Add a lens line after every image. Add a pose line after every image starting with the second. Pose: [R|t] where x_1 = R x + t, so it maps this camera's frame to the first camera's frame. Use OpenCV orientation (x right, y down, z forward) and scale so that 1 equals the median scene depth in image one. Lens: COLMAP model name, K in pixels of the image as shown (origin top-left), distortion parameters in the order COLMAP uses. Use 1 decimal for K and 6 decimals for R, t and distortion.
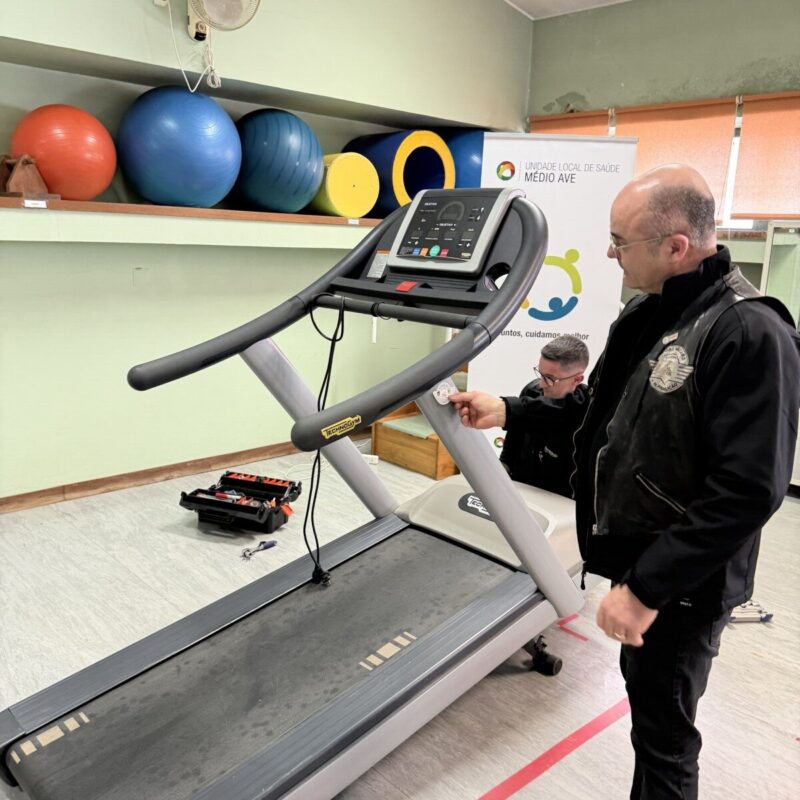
lens RADIAL K [[757.9, 0, 387.6], [0, 757.9, 385.4], [0, 0, 1]] dist [0.123690, -0.232573]
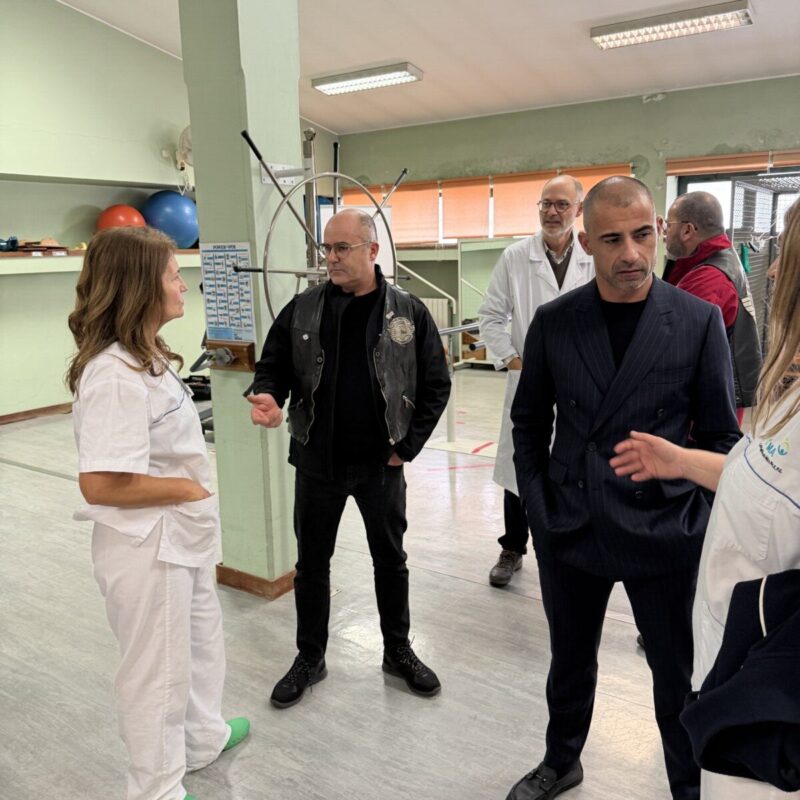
lens RADIAL K [[756.7, 0, 394.1], [0, 756.7, 394.7], [0, 0, 1]] dist [0.134707, -0.263637]
pose [[0.972810, -0.101365, 0.208245, -0.182007], [0.103018, 0.994675, 0.002922, 0.218942], [-0.207433, 0.018611, 0.978072, -1.179488]]
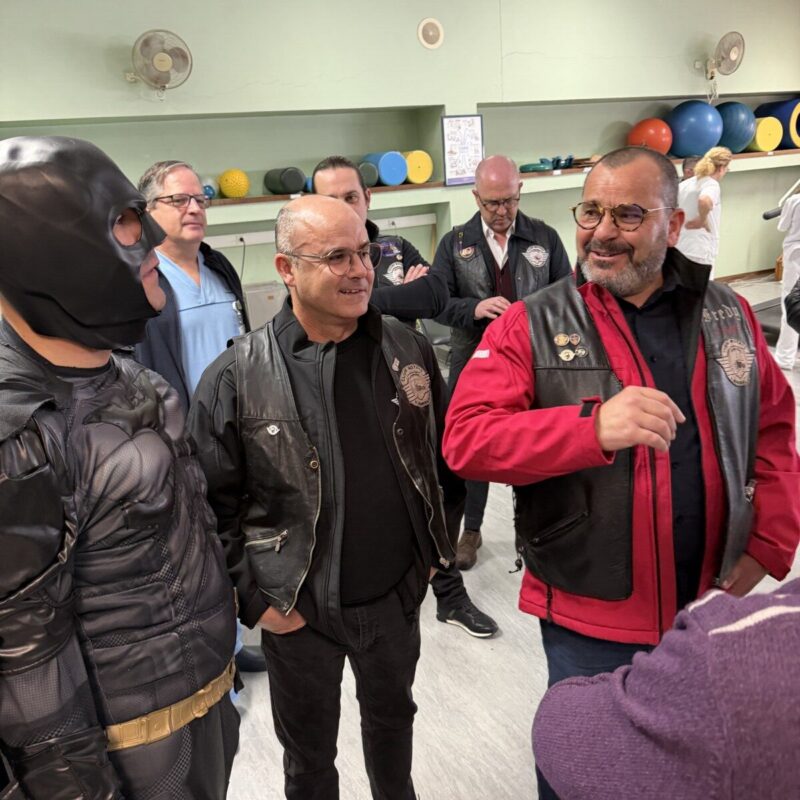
lens RADIAL K [[772.3, 0, 400.0], [0, 772.3, 400.0], [0, 0, 1]] dist [0.007106, -0.022634]
pose [[0.957751, -0.028414, -0.286191, -0.495418], [0.056642, 0.994253, 0.090841, 0.211718], [0.281965, -0.103214, 0.953857, -1.457950]]
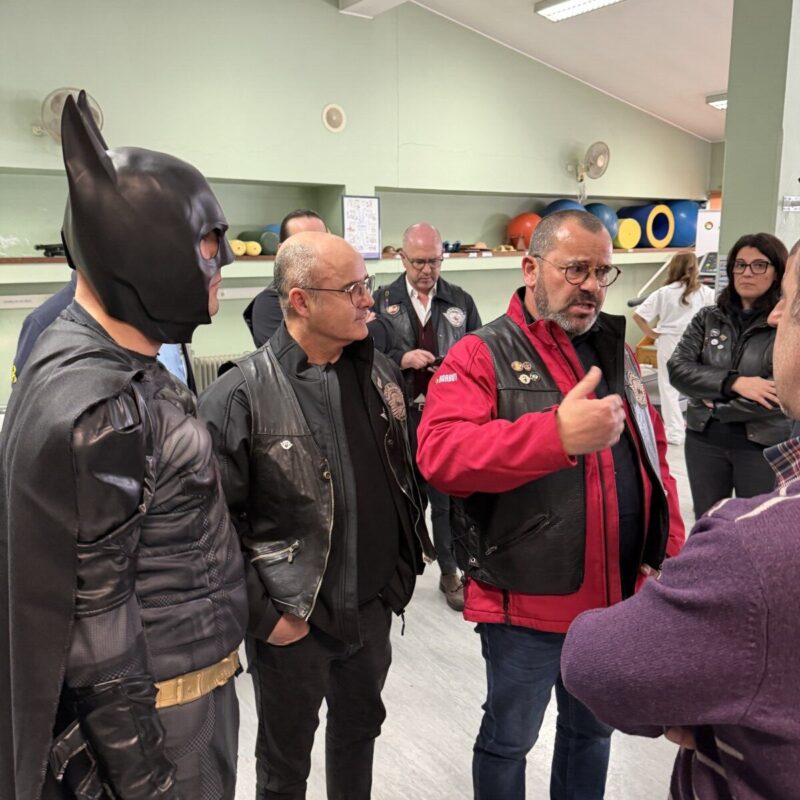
lens RADIAL K [[756.7, 0, 394.1], [0, 756.7, 394.7], [0, 0, 1]] dist [0.134707, -0.263637]
pose [[0.991422, -0.020462, -0.129086, -0.538143], [0.019669, 0.999779, -0.007417, 0.236457], [0.129209, 0.004814, 0.991606, -1.507306]]
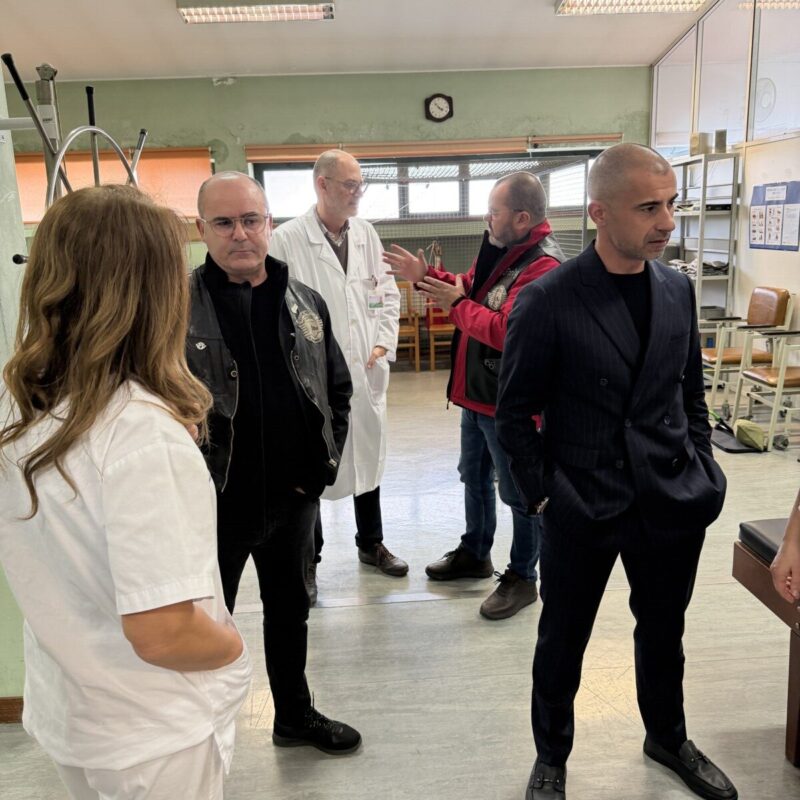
lens RADIAL K [[756.7, 0, 394.1], [0, 756.7, 394.7], [0, 0, 1]] dist [0.134707, -0.263637]
pose [[0.630158, -0.228636, 0.742042, -0.406742], [0.211703, 0.970049, 0.119106, 0.159720], [-0.747049, 0.082037, 0.659687, -0.925038]]
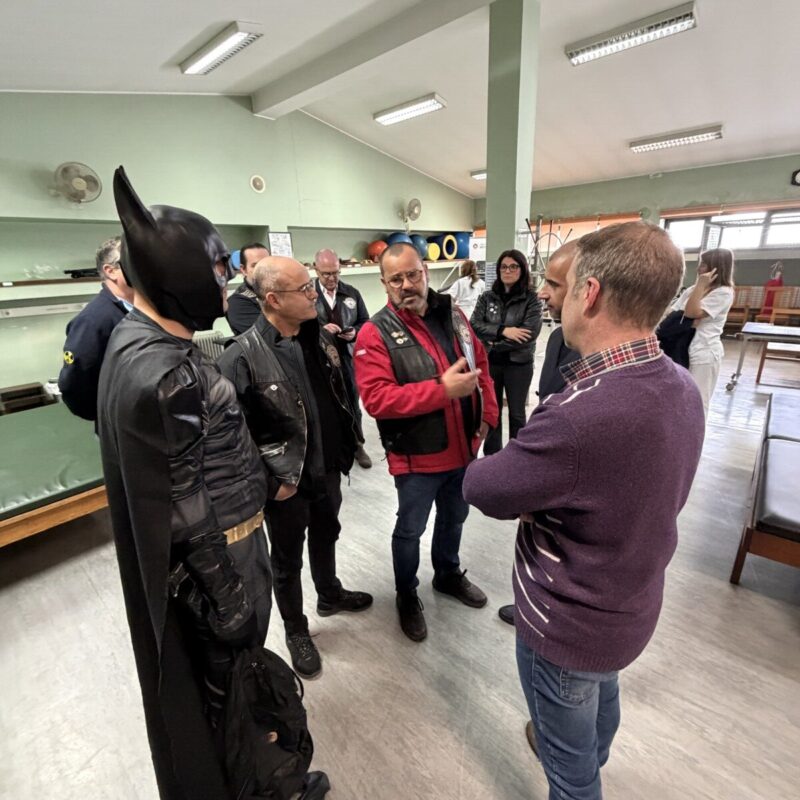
lens RADIAL K [[431.1, 0, 397.4], [0, 431.1, 395.2], [0, 0, 1]] dist [0.001631, 0.001316]
pose [[0.992541, -0.101330, 0.067779, -0.561137], [0.093239, 0.989162, 0.113422, 0.233561], [-0.078537, -0.106257, 0.991232, -1.505815]]
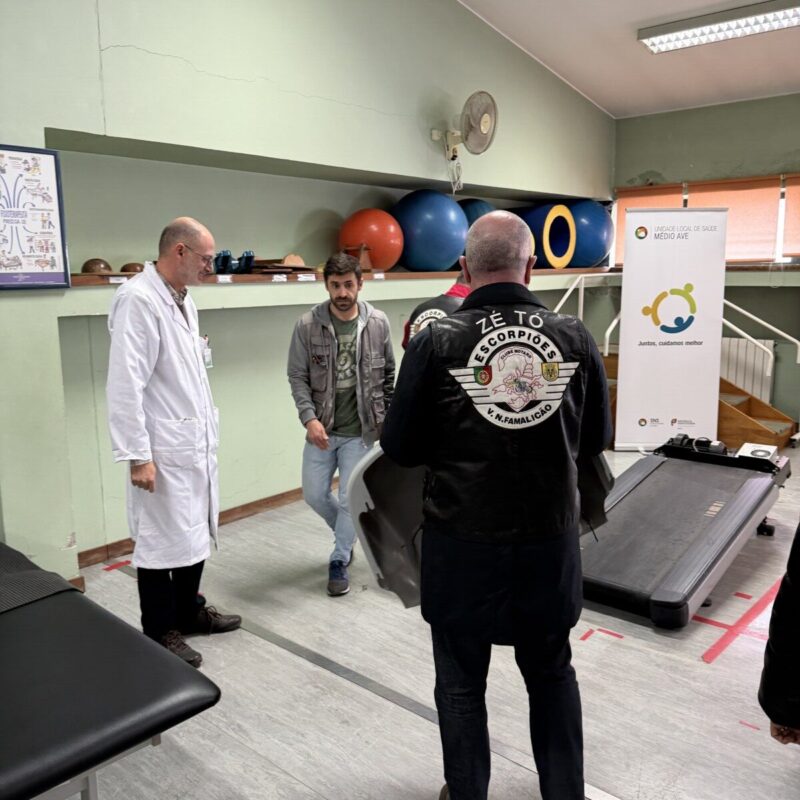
lens RADIAL K [[756.7, 0, 394.1], [0, 756.7, 394.7], [0, 0, 1]] dist [0.134707, -0.263637]
pose [[0.993388, -0.066852, 0.093328, -0.533202], [0.069922, 0.997101, -0.030011, 0.042542], [-0.091052, 0.036338, 0.995183, -0.452942]]
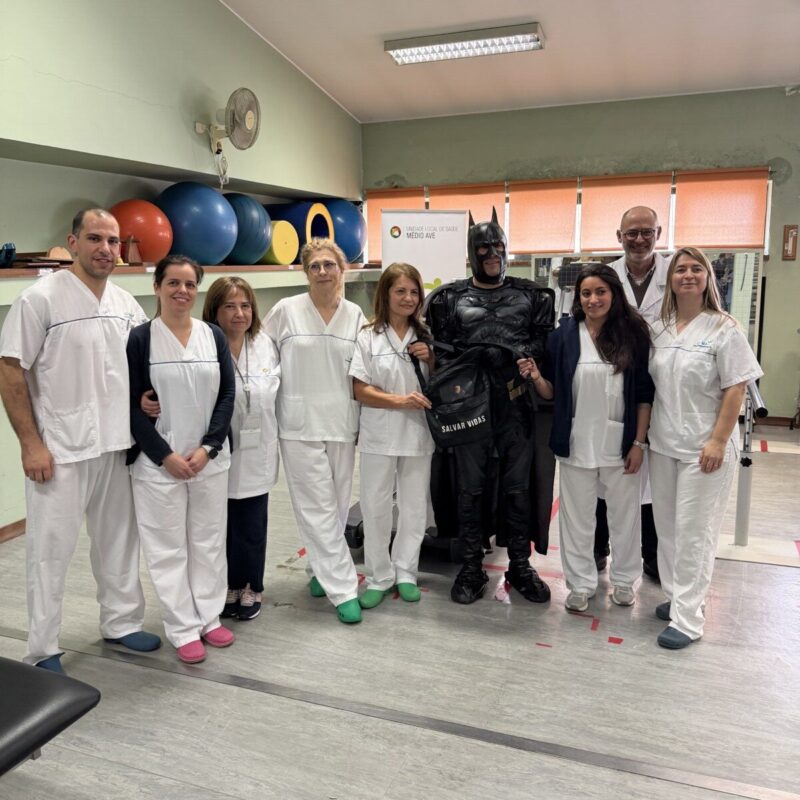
lens RADIAL K [[755.2, 0, 403.0], [0, 755.2, 401.0], [0, 0, 1]] dist [0.102593, -0.170094]
pose [[0.894546, -0.130217, 0.427588, -0.625449], [0.135185, 0.990641, 0.018869, 0.045166], [-0.426043, 0.040924, 0.903777, -0.470621]]
